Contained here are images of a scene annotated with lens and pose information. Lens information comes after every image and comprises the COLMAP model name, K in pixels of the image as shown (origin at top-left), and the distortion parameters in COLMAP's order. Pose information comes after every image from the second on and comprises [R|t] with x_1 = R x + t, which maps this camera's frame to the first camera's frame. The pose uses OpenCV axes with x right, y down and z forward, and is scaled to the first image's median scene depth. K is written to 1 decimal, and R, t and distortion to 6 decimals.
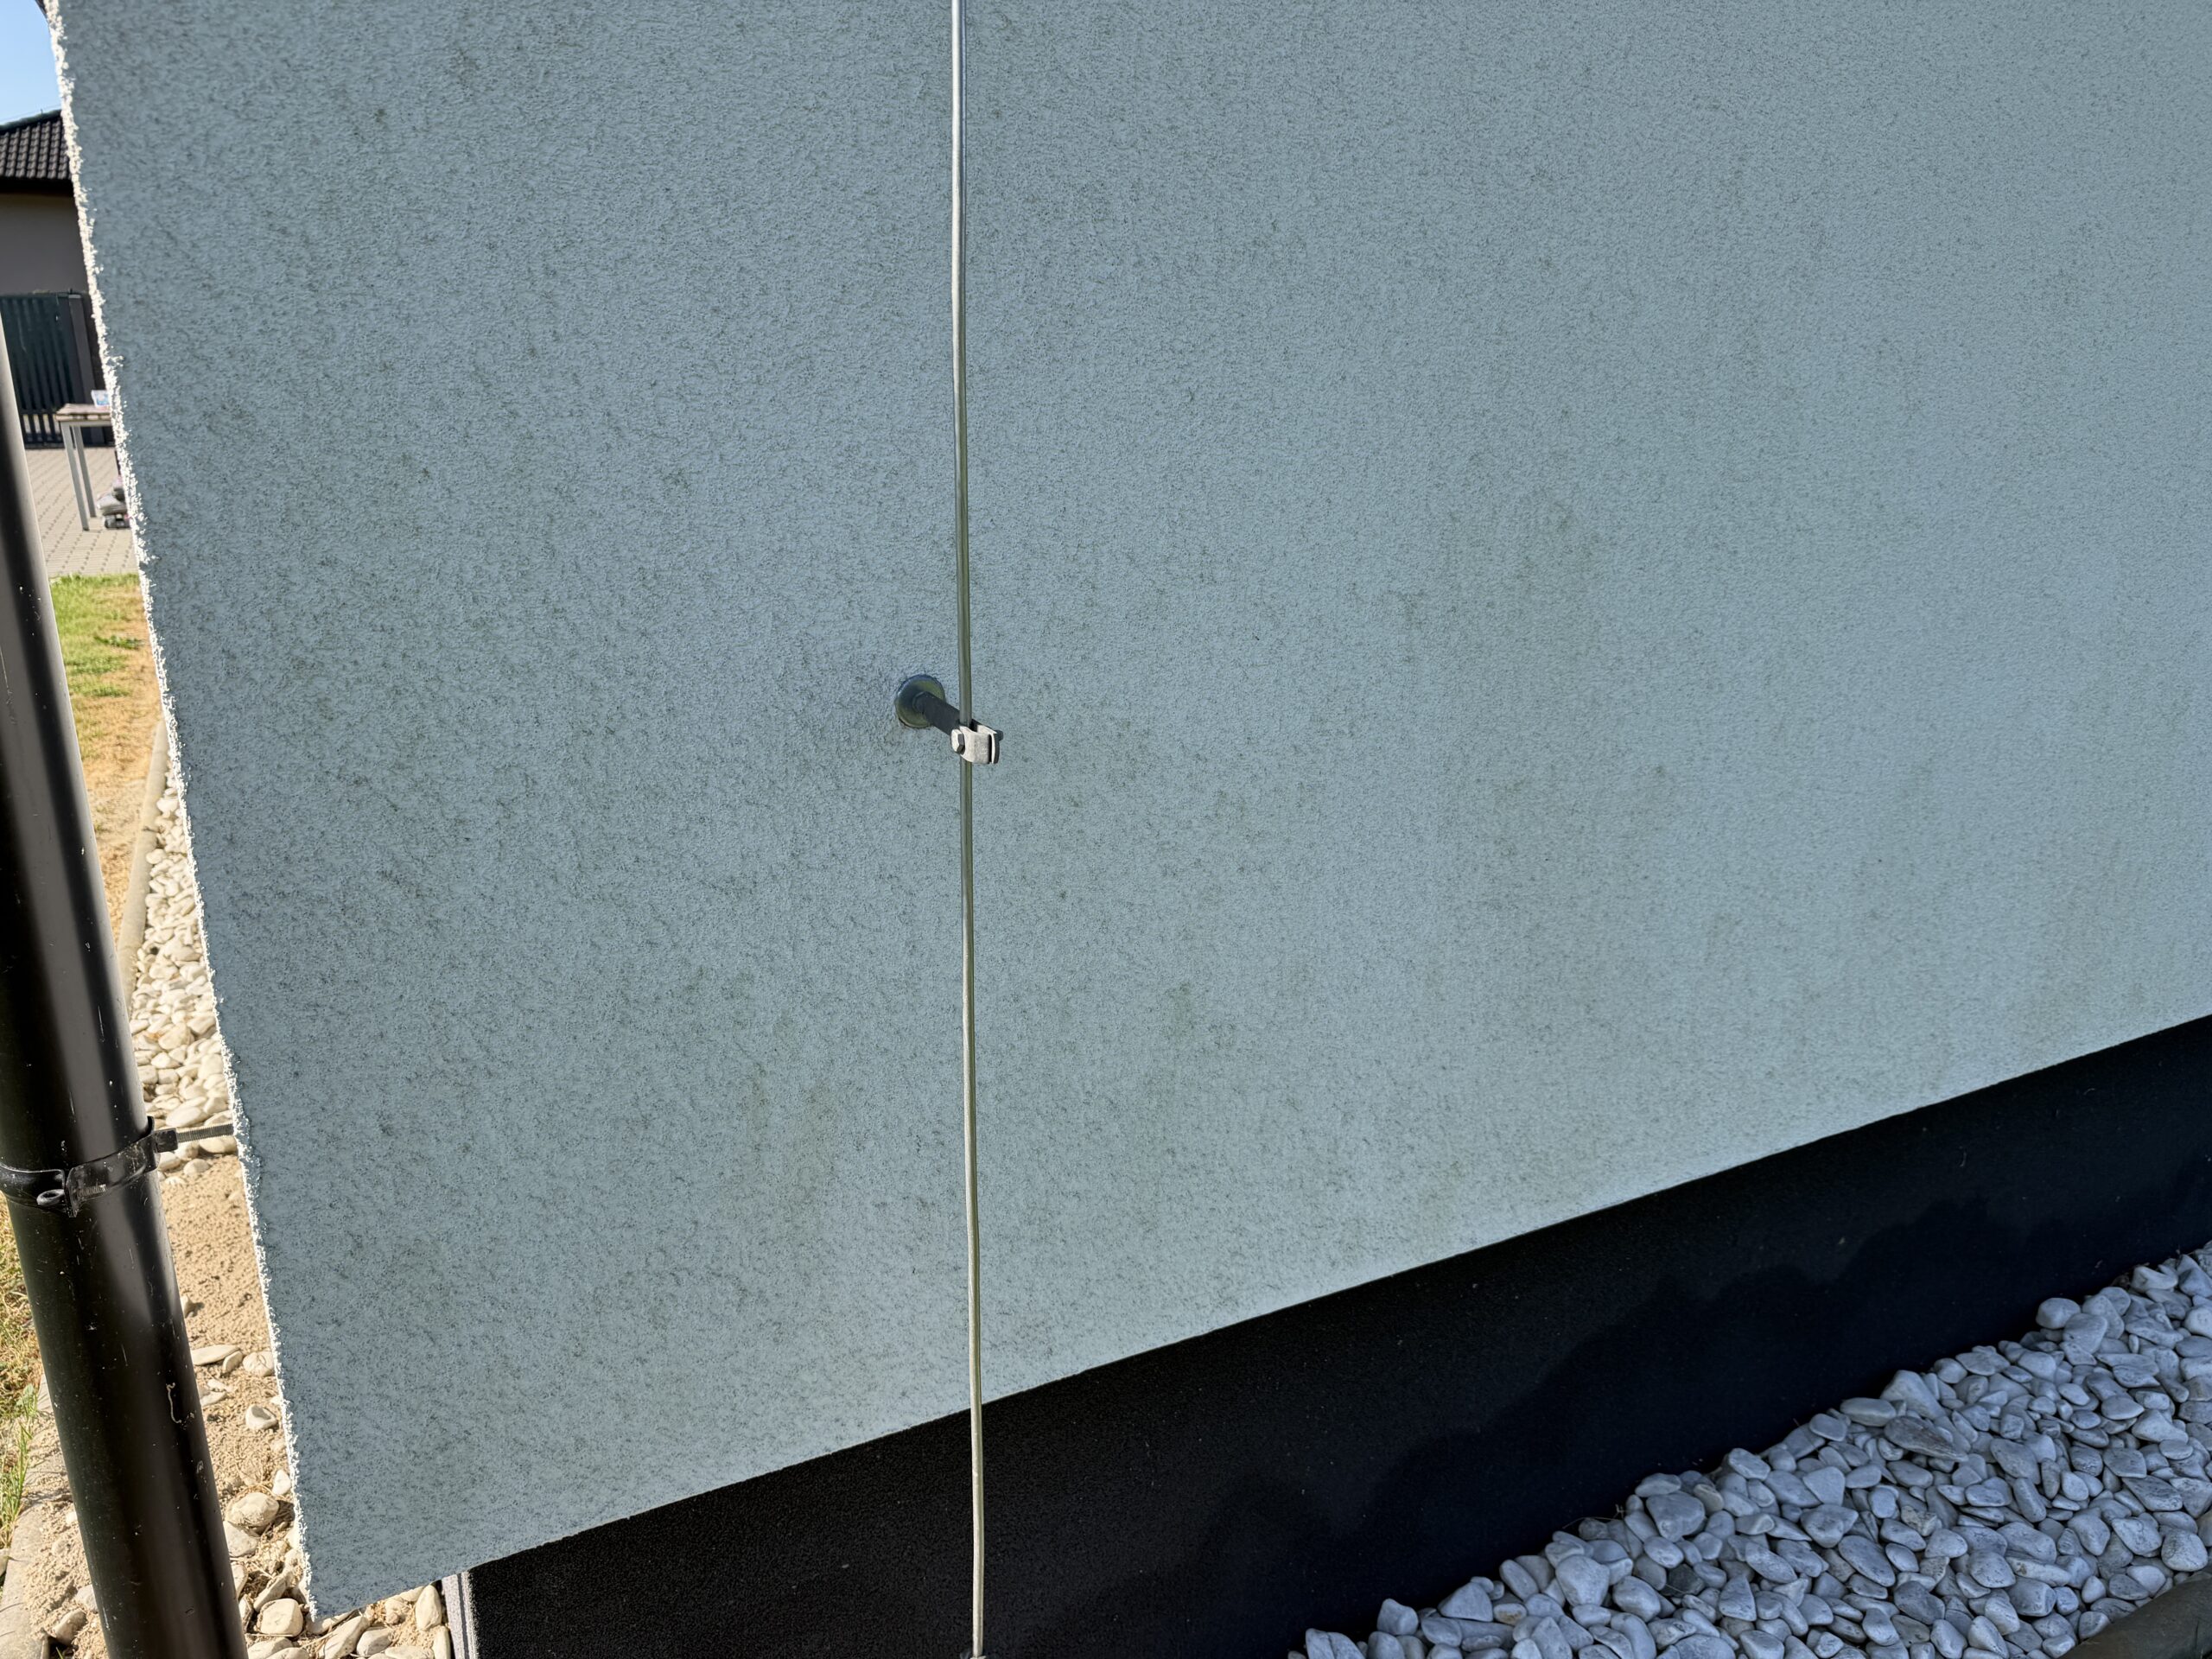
lens RADIAL K [[1547.6, 0, 1101.8], [0, 1547.6, 837.9], [0, 0, 1]] dist [0.026605, -0.031895]
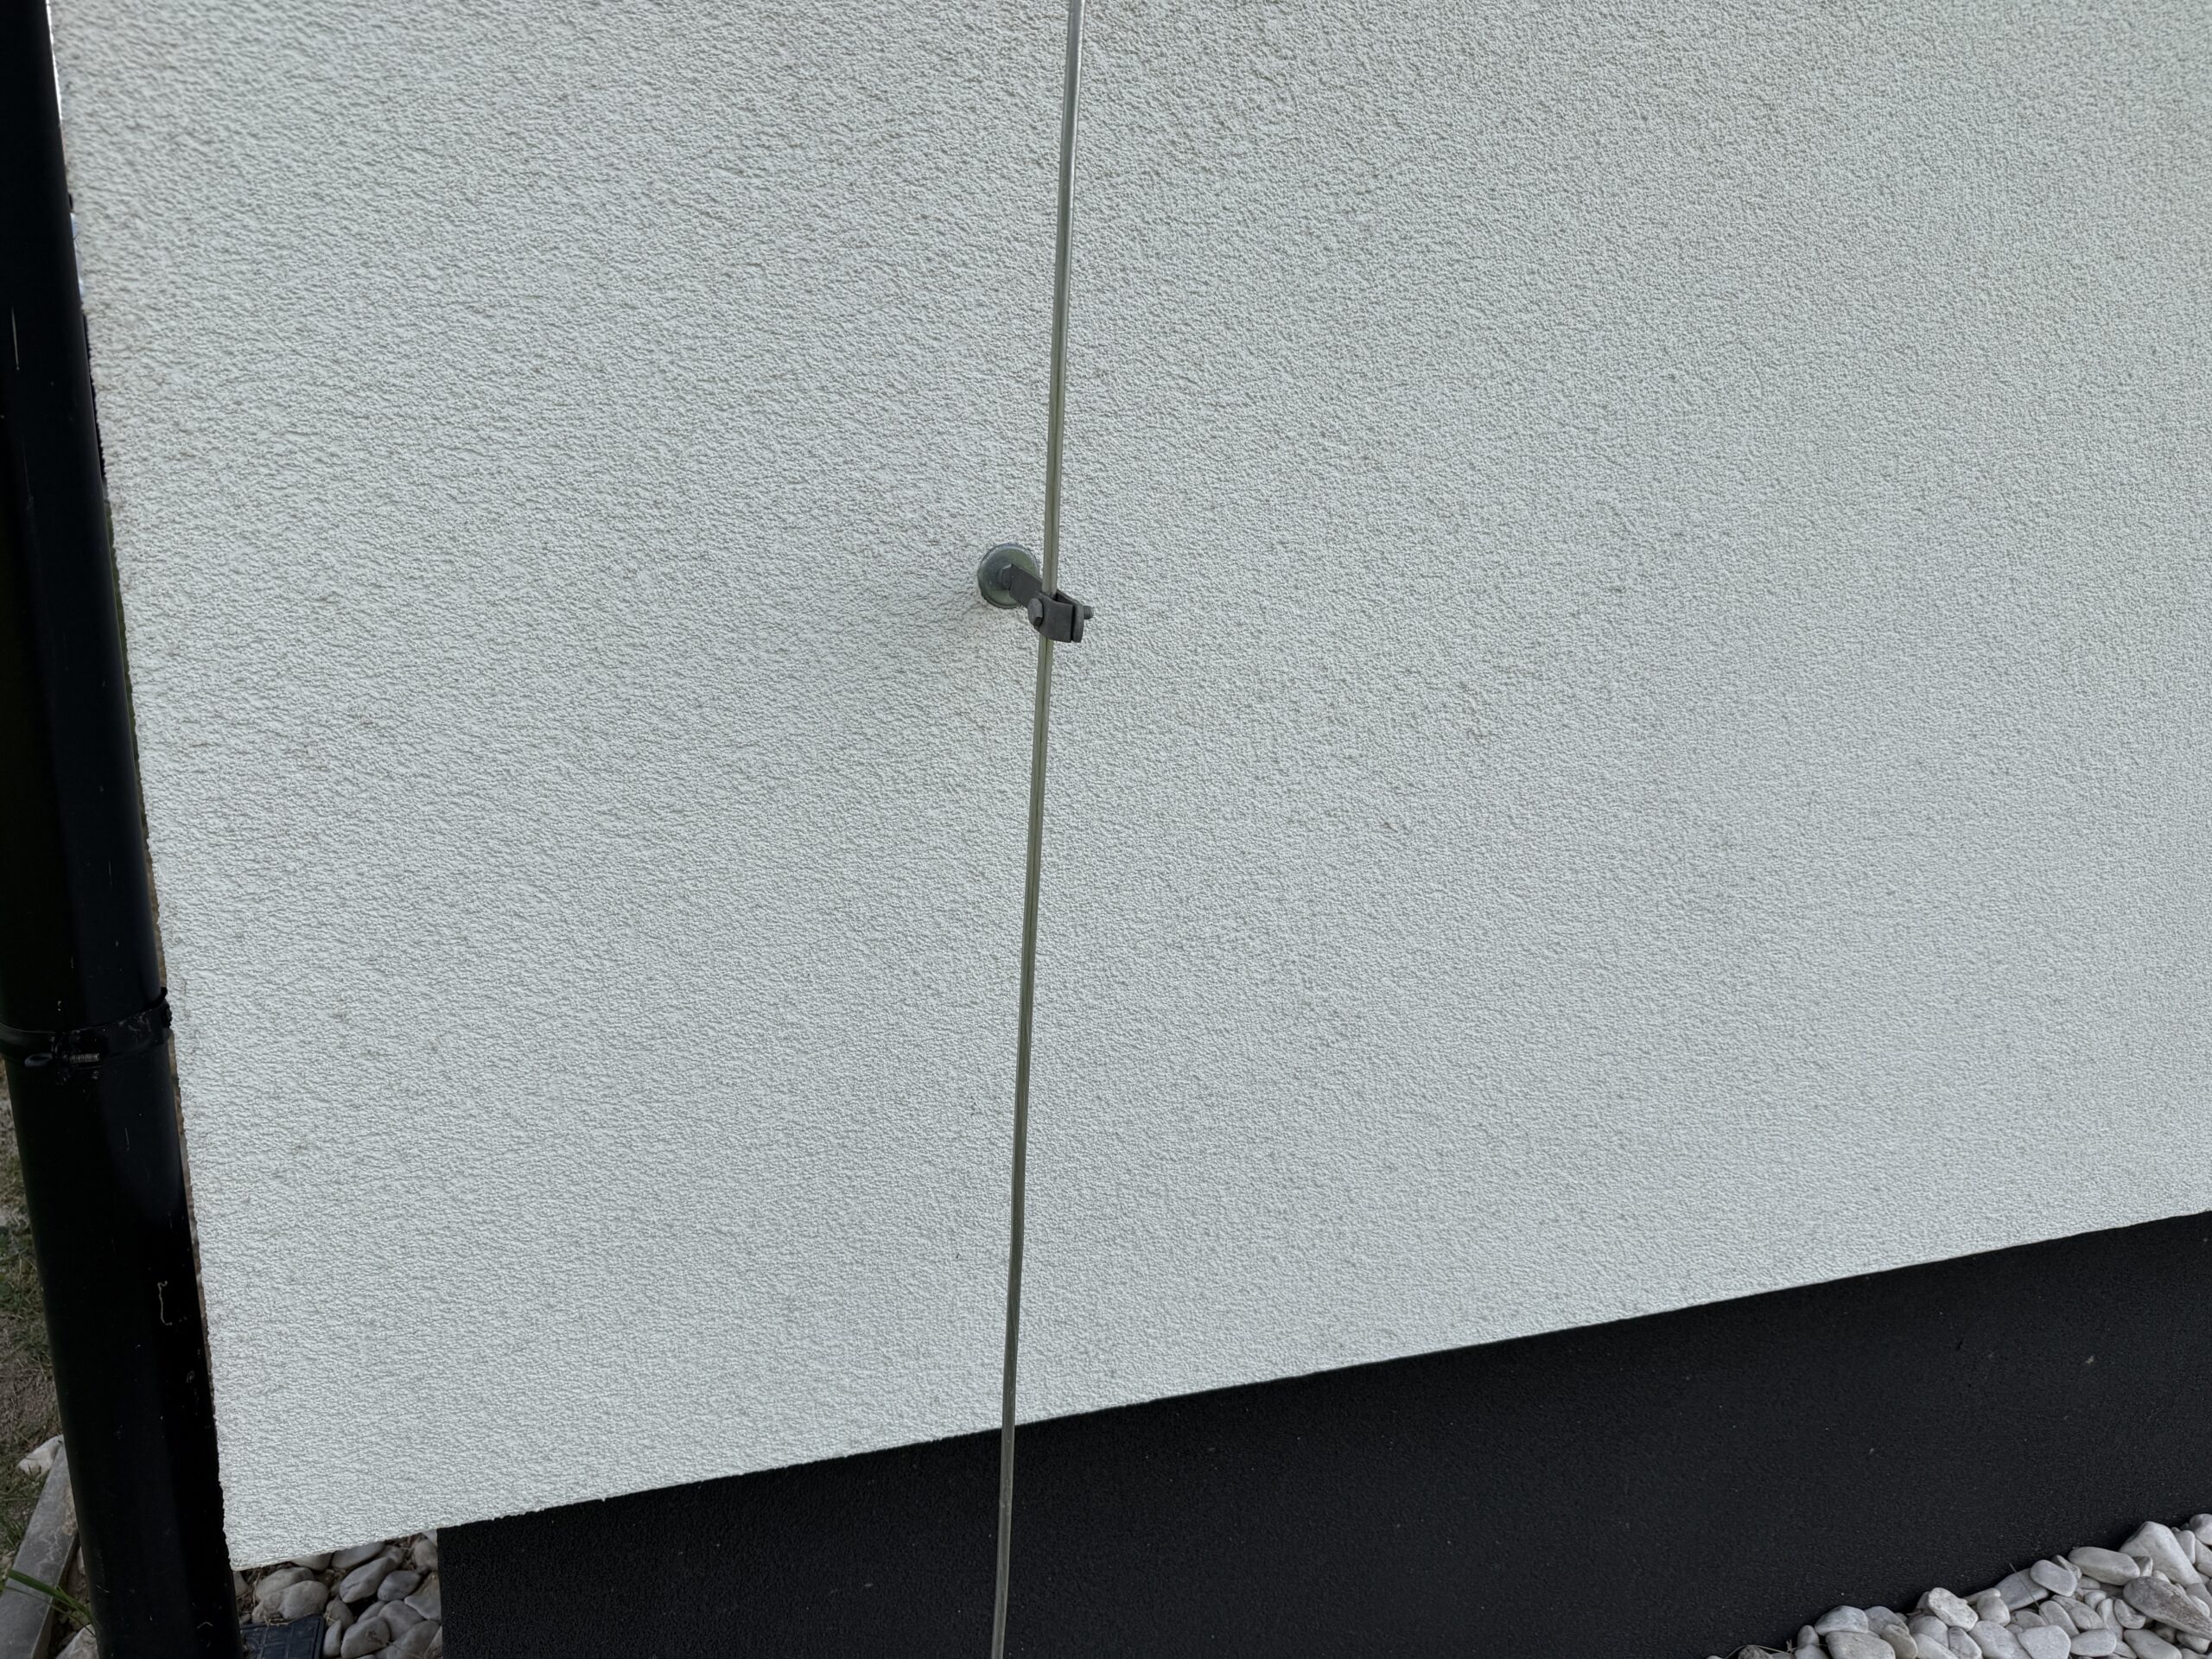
lens RADIAL K [[1547.6, 0, 1113.0], [0, 1547.6, 821.6], [0, 0, 1]] dist [0.026605, -0.031895]
pose [[0.988915, 0.087923, -0.119648, 0.027053], [-0.089840, 0.995899, -0.010707, 0.025603], [0.118216, 0.021337, 0.992759, 0.095632]]
